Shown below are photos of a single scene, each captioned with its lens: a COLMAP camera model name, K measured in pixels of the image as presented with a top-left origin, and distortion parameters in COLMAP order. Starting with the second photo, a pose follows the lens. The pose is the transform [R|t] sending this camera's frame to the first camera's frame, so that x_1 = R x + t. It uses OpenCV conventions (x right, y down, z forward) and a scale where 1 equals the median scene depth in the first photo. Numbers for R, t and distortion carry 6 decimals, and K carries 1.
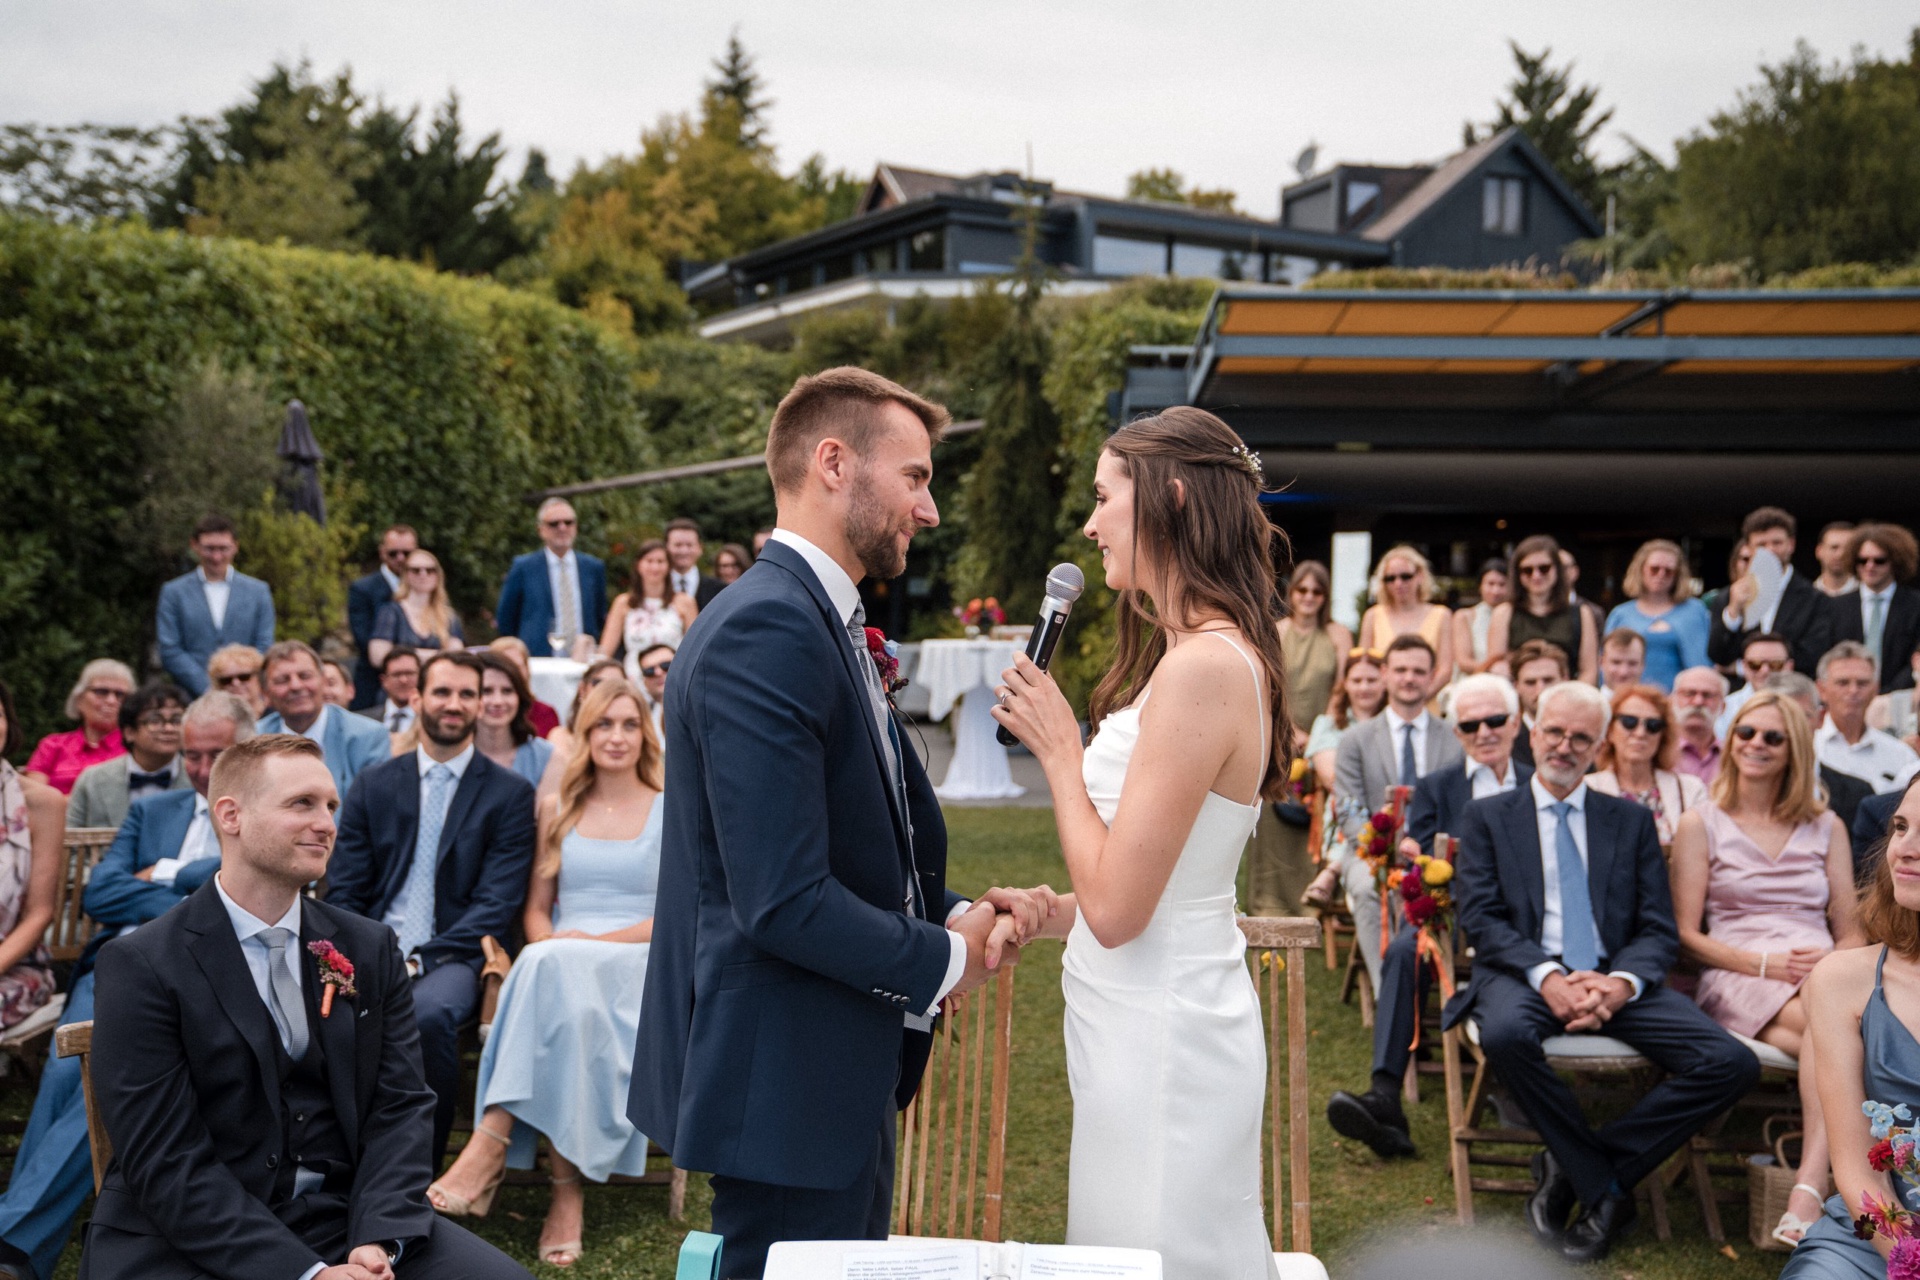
lens RADIAL K [[2723.5, 0, 908.1], [0, 2723.5, 653.0], [0, 0, 1]] dist [0.095762, 0.478630]
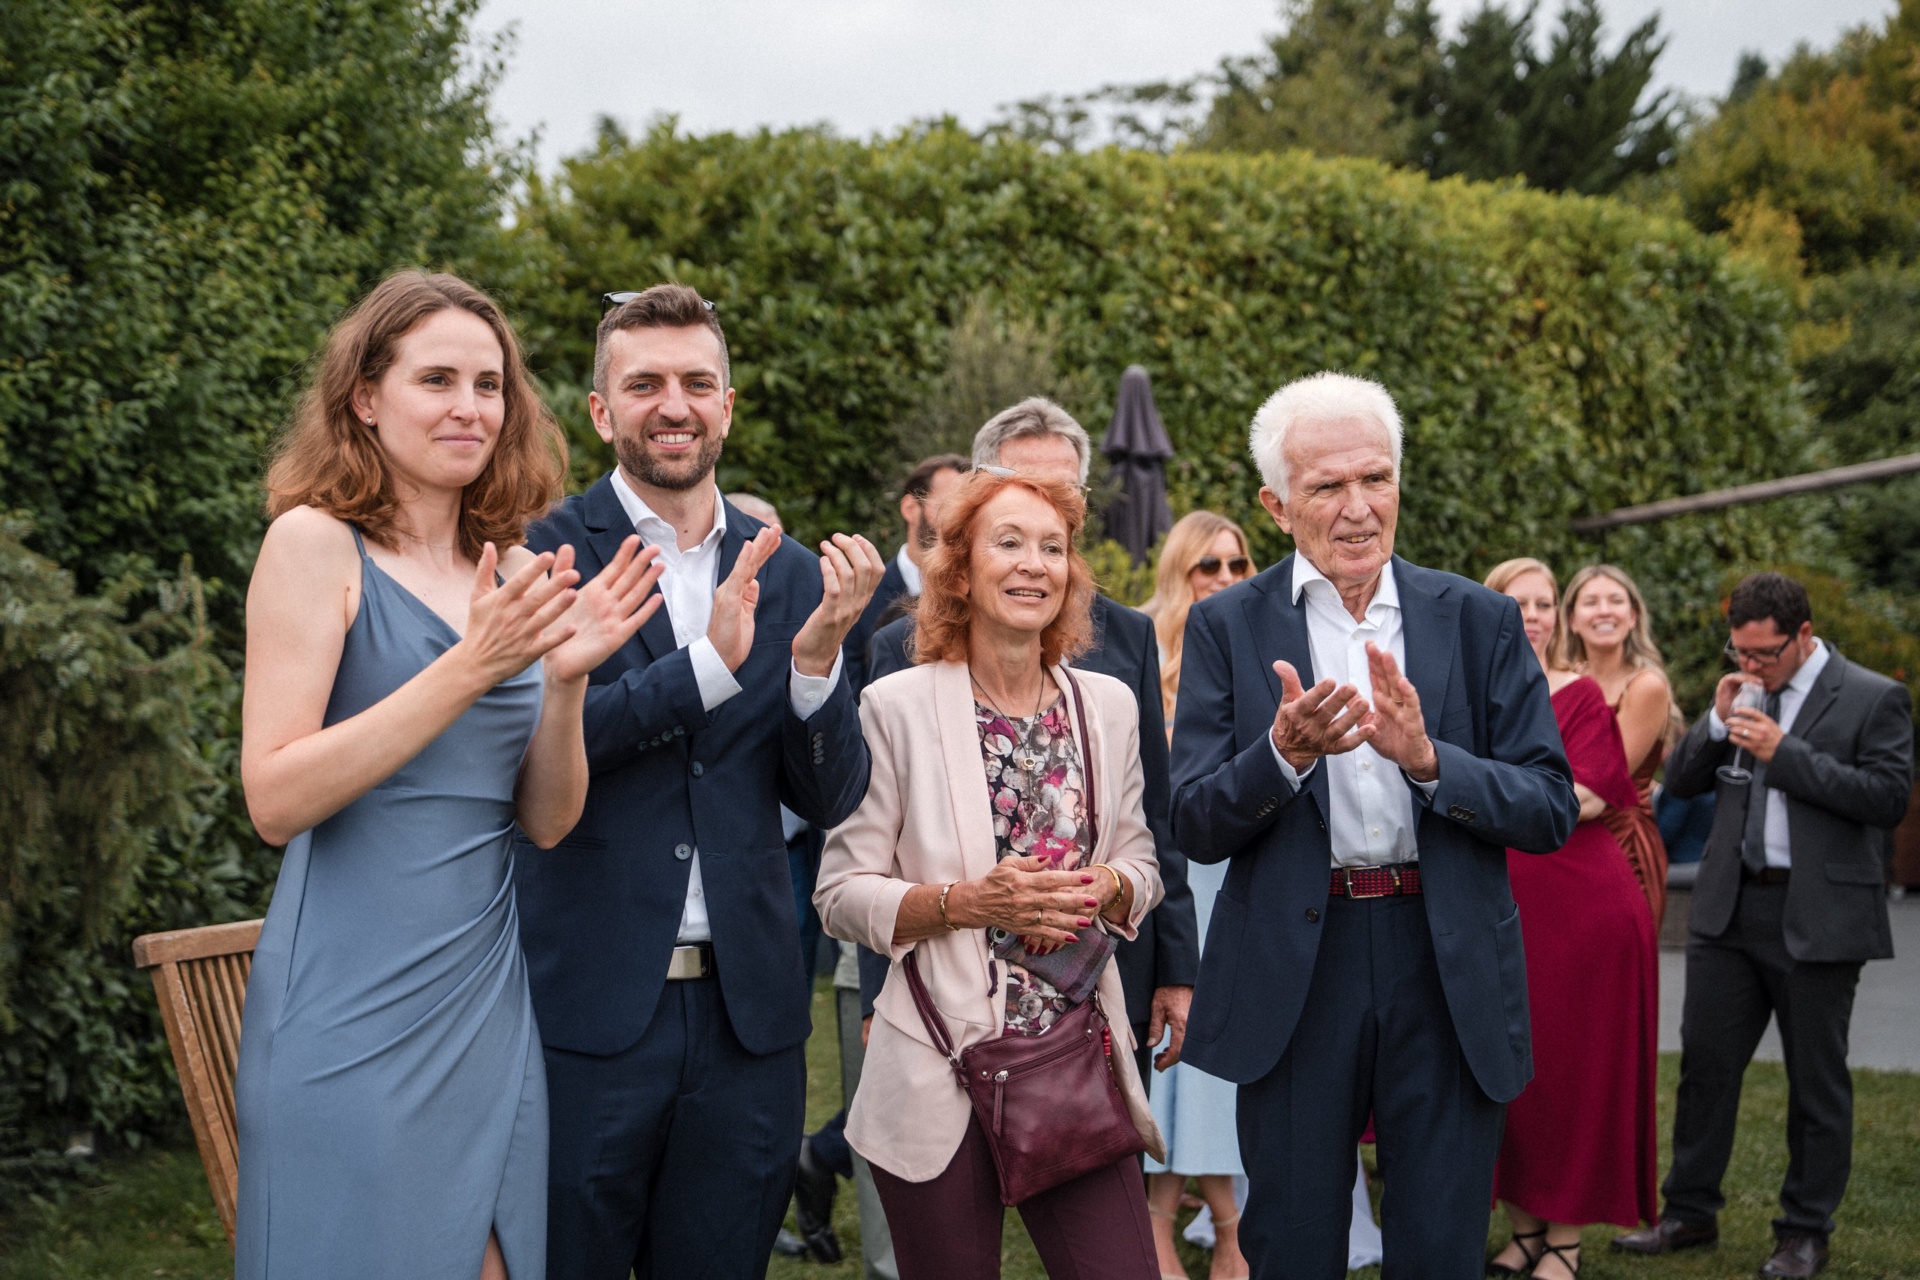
lens RADIAL K [[2723.5, 0, 908.1], [0, 2723.5, 653.0], [0, 0, 1]] dist [0.095762, 0.478630]
pose [[0.863023, -0.014550, -0.504955, 0.043438], [-0.011950, 0.998717, -0.049200, 0.004318], [0.505024, 0.048495, 0.861742, 0.401040]]
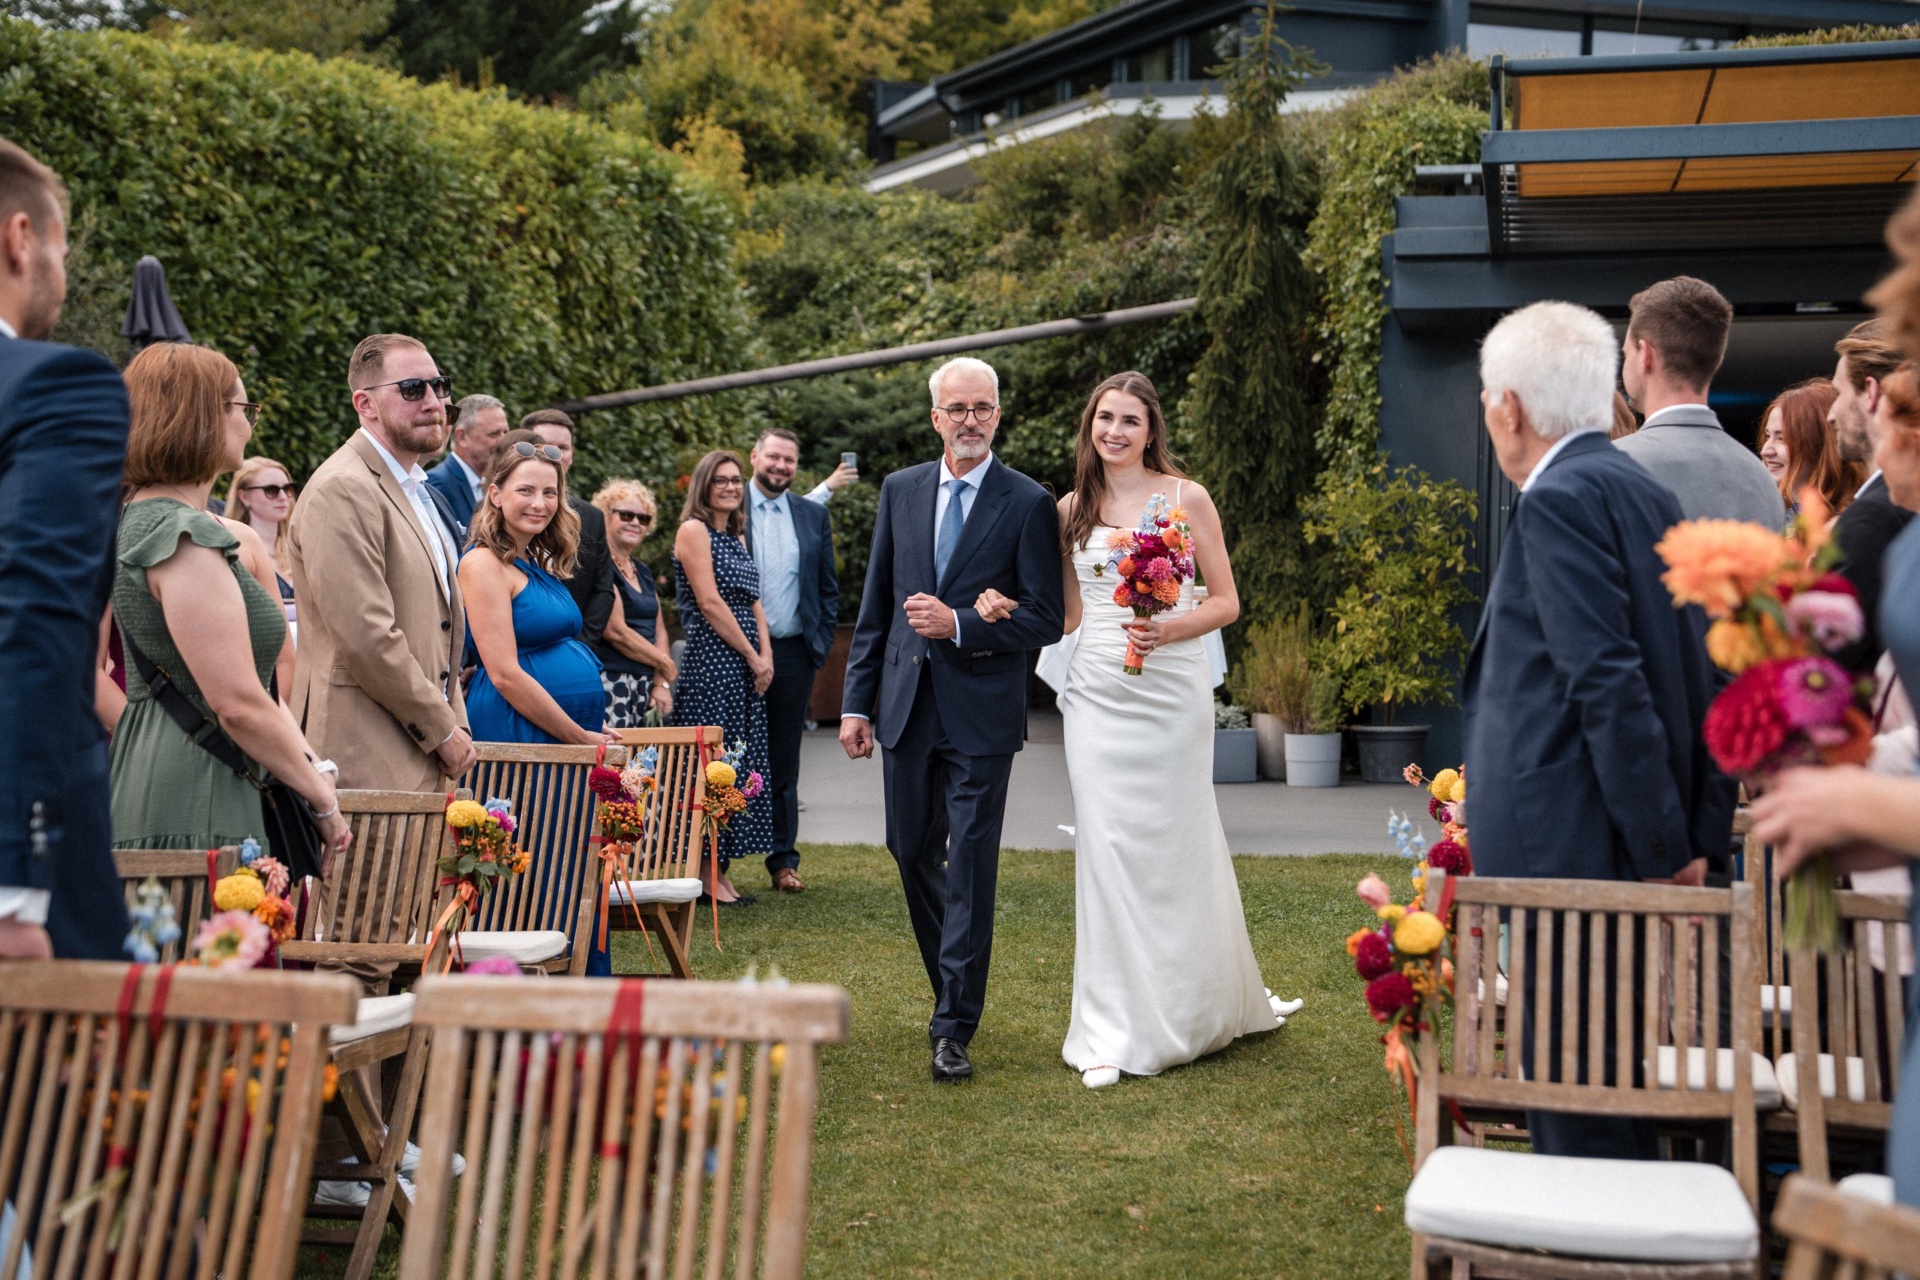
lens RADIAL K [[3602.0, 0, 960.0], [0, 3602.0, 640.0], [0, 0, 1]] dist [0.466395, 0.208118]
pose [[0.984814, 0.002274, -0.173600, 0.124719], [-0.004784, 0.999890, -0.014037, 0.014753], [0.173549, 0.014655, 0.984716, 0.112898]]
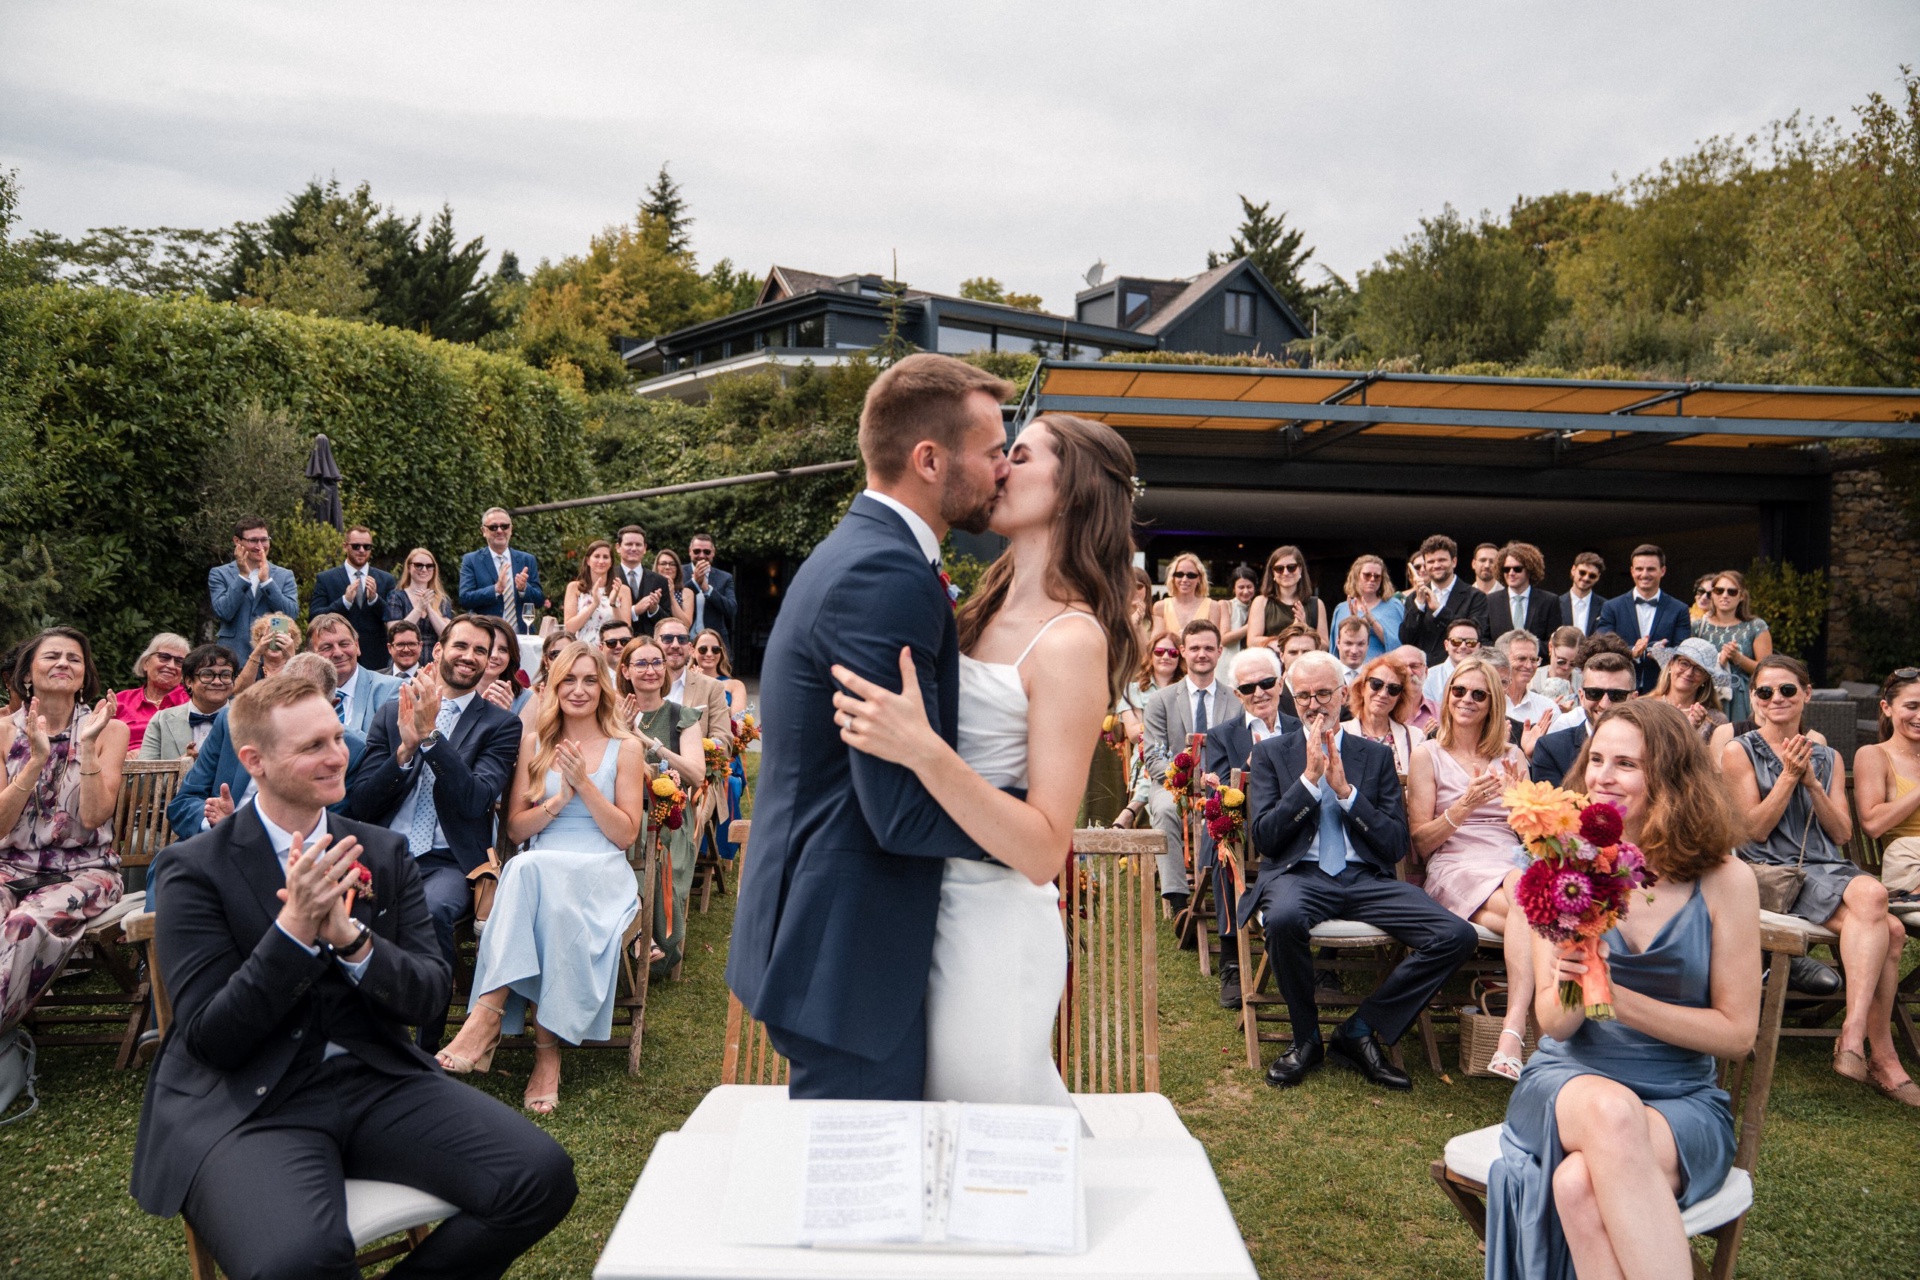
lens RADIAL K [[2015.0, 0, 1009.7], [0, 2015.0, 640.2], [0, 0, 1]] dist [-0.119449, 0.214121]
pose [[0.993043, 0.008194, 0.117464, -0.012203], [-0.007463, 0.999950, -0.006662, 0.007116], [-0.117513, 0.005739, 0.993055, 0.039549]]
